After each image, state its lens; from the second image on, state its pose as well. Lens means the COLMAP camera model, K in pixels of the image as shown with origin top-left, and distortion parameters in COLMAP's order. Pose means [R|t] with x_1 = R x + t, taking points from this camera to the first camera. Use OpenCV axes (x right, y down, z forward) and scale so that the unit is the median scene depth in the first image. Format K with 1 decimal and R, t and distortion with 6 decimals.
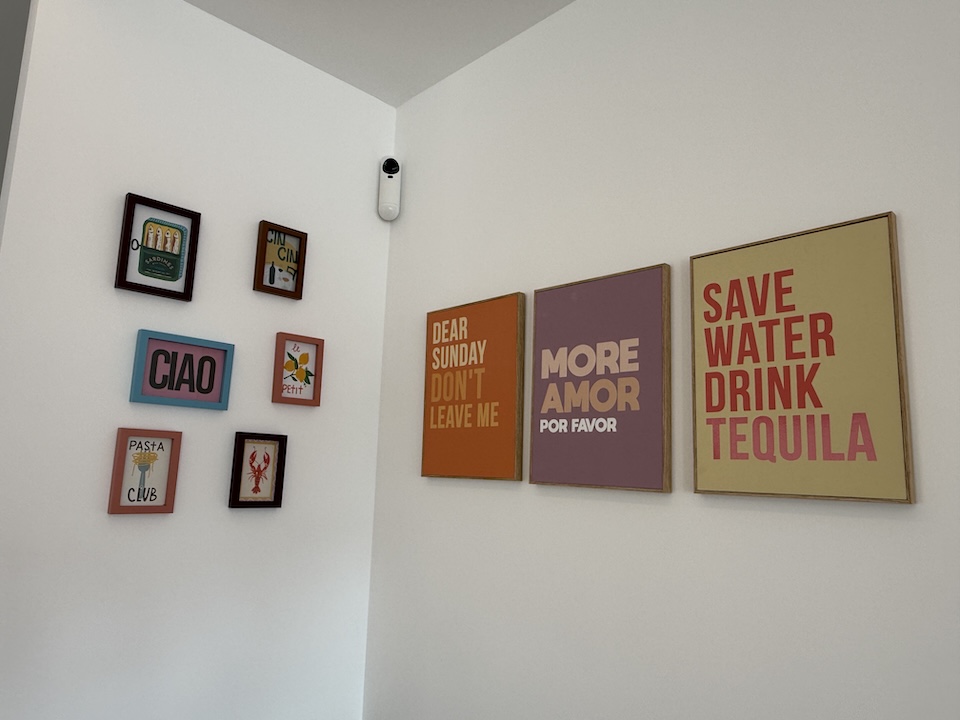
lens RADIAL K [[658.3, 0, 472.0], [0, 658.3, 366.0], [0, 0, 1]] dist [-0.002071, -0.005204]
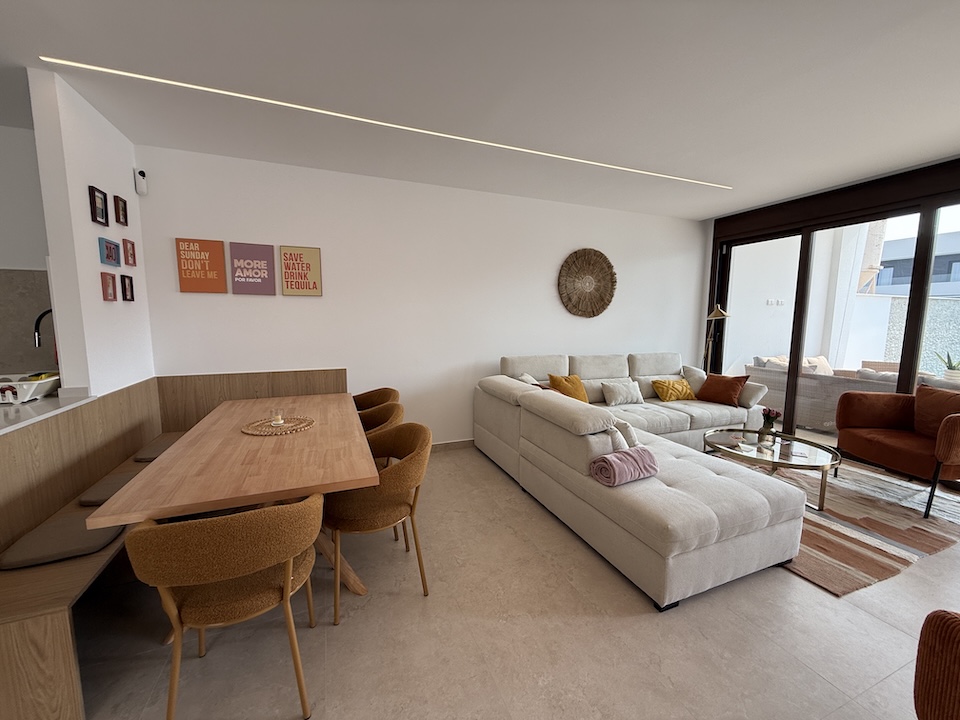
lens RADIAL K [[382.3, 0, 478.7], [0, 382.3, 362.1], [0, 0, 1]] dist [-0.000651, -0.000195]
pose [[0.377135, -0.140357, 0.915461, -1.488005], [-0.136193, 0.969300, 0.204717, -0.094113], [-0.916090, -0.201885, 0.346441, -1.205112]]
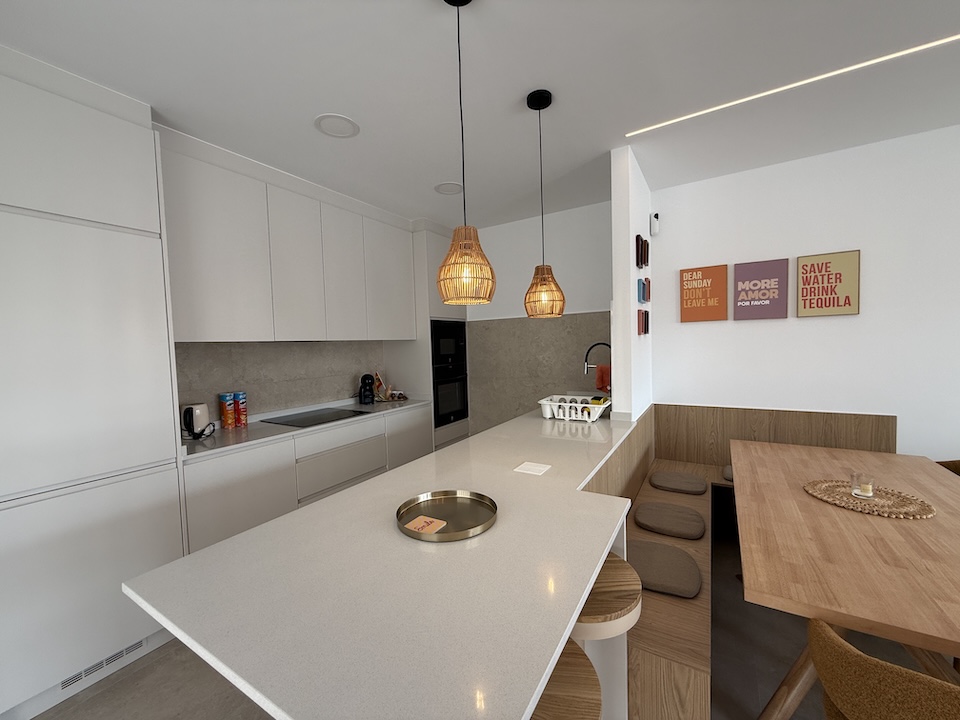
lens RADIAL K [[382.3, 0, 478.5], [0, 382.3, 362.3], [0, 0, 1]] dist [-0.000651, -0.000195]
pose [[0.968269, -0.077015, 0.237747, -1.746163], [0.027058, 0.978046, 0.206626, -0.064142], [-0.248441, -0.193637, 0.949095, -0.661198]]
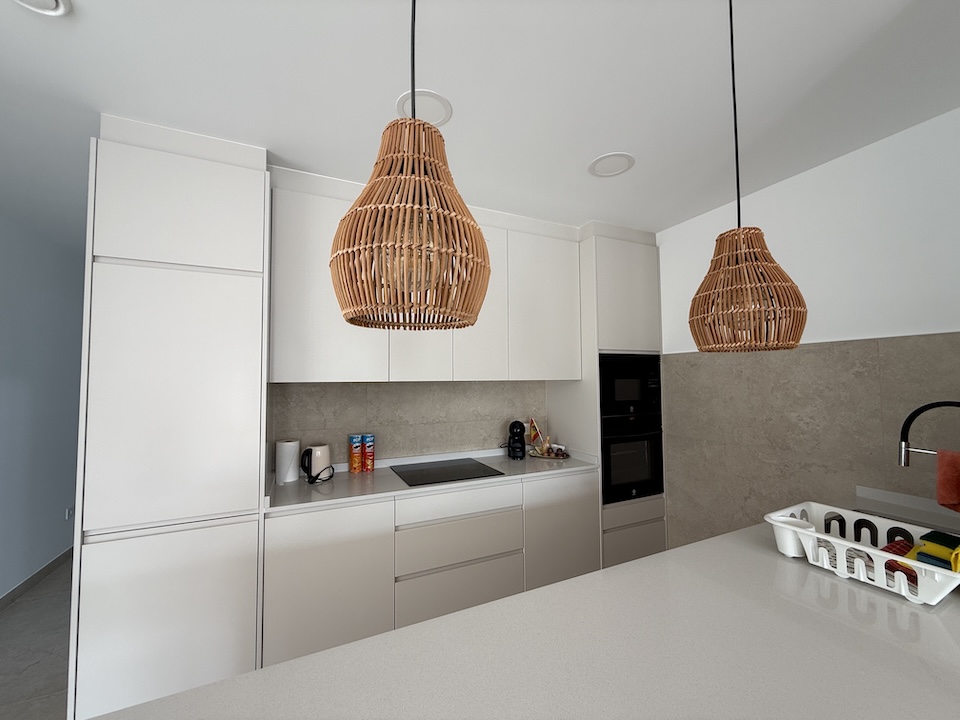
lens RADIAL K [[382.3, 0, 478.6], [0, 382.3, 361.8], [0, 0, 1]] dist [-0.000651, -0.000195]
pose [[0.942953, -0.057406, -0.327938, -1.366630], [0.091823, 0.991660, 0.090436, -0.005896], [0.320012, -0.115389, 0.940361, -0.056354]]
